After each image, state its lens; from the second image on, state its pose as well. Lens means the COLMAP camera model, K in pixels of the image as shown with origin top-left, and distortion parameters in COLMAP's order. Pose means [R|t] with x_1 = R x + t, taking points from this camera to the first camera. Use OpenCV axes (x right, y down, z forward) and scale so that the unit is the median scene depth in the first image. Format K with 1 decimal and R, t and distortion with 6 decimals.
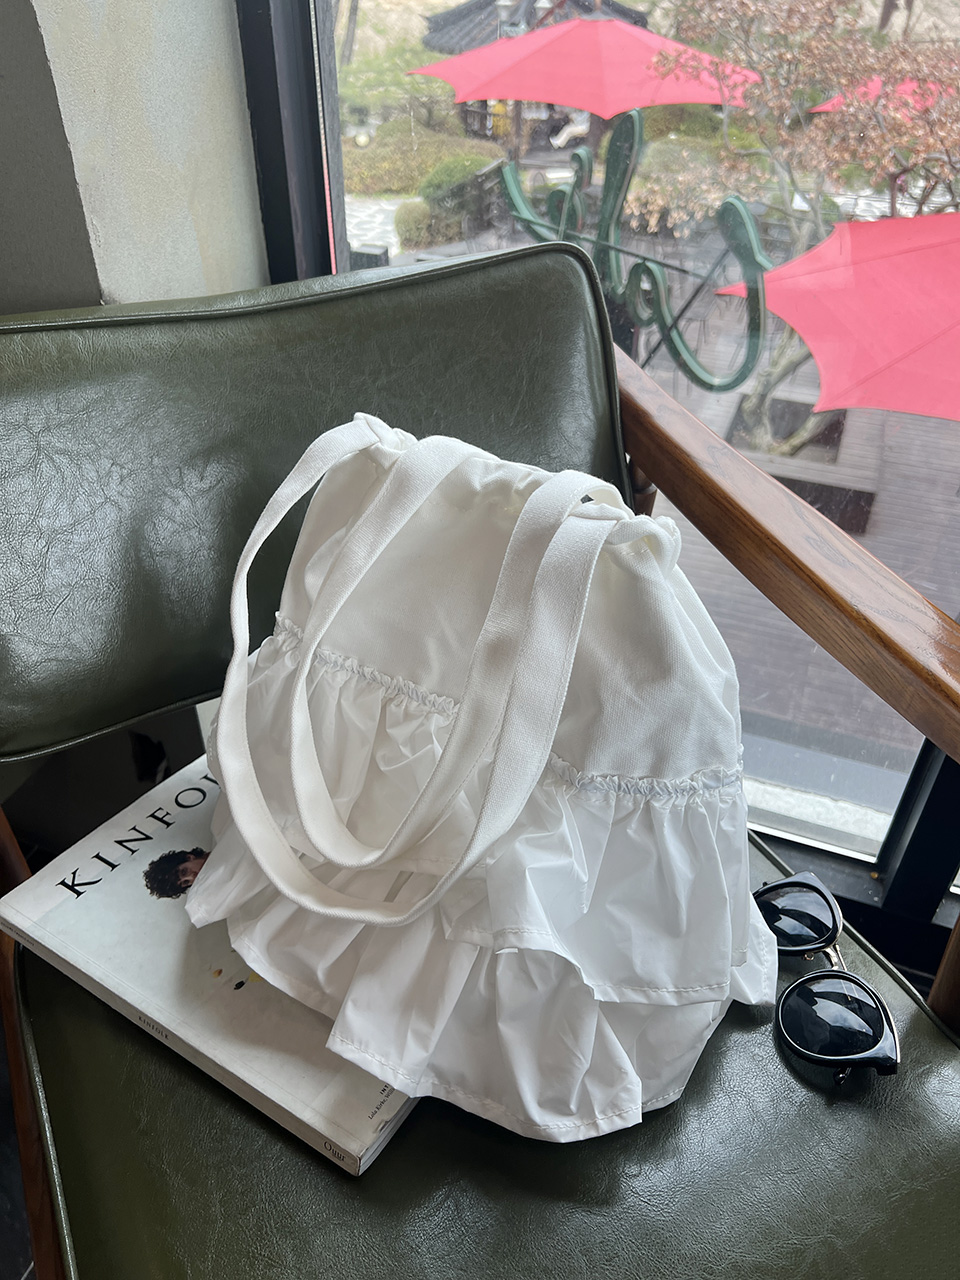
lens RADIAL K [[981.4, 0, 465.4], [0, 981.4, 636.8], [0, 0, 1]] dist [0.009364, -0.005619]
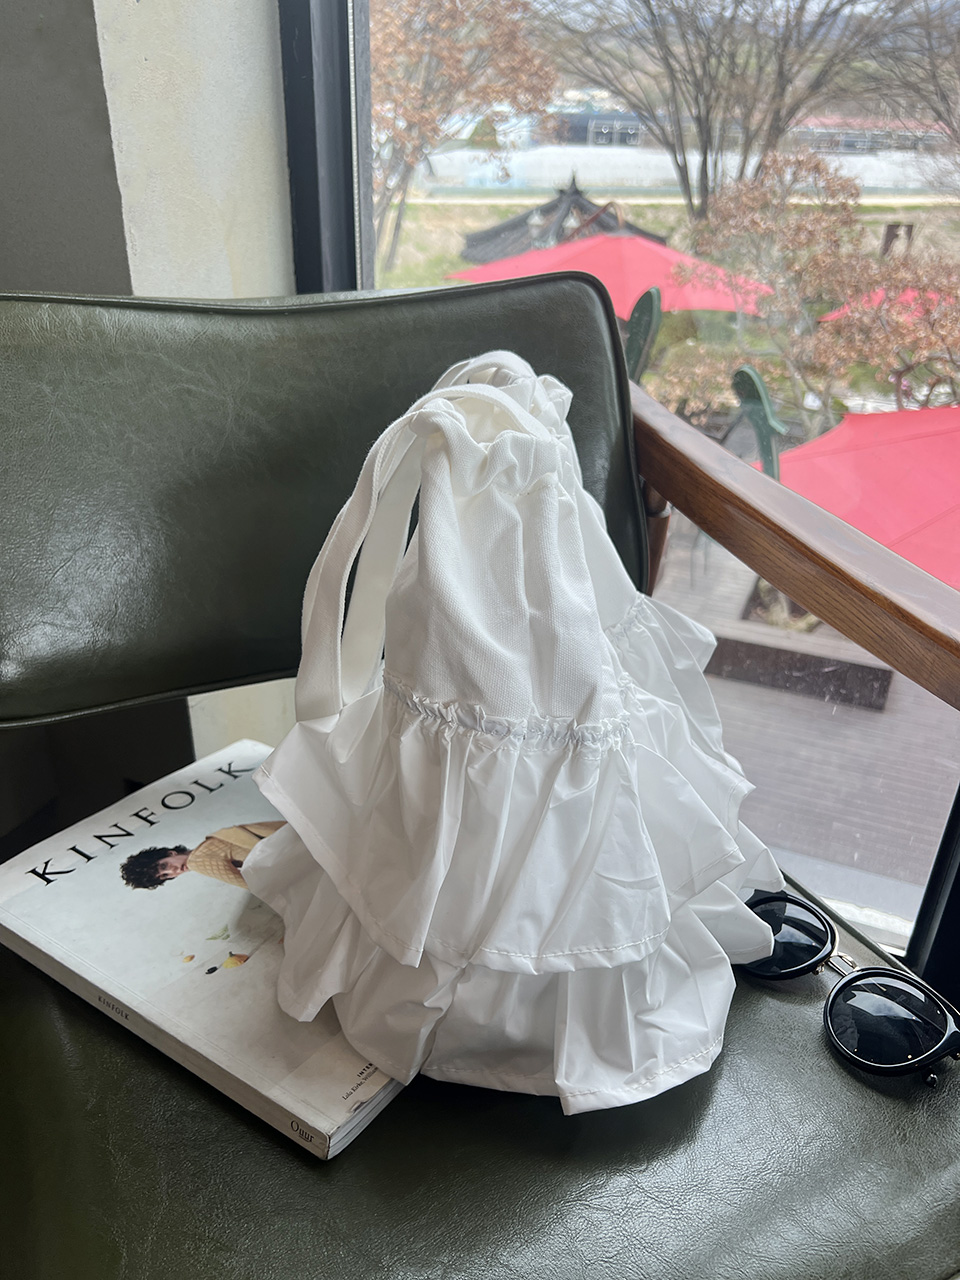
lens RADIAL K [[983.8, 0, 480.0], [0, 983.8, 640.0], [0, 0, 1]] dist [0.006752, 0.003647]
pose [[0.999444, 0.032793, -0.005998, 0.012255], [-0.033334, 0.985537, -0.166151, 0.154978], [0.000463, 0.166259, 0.986082, 0.034194]]
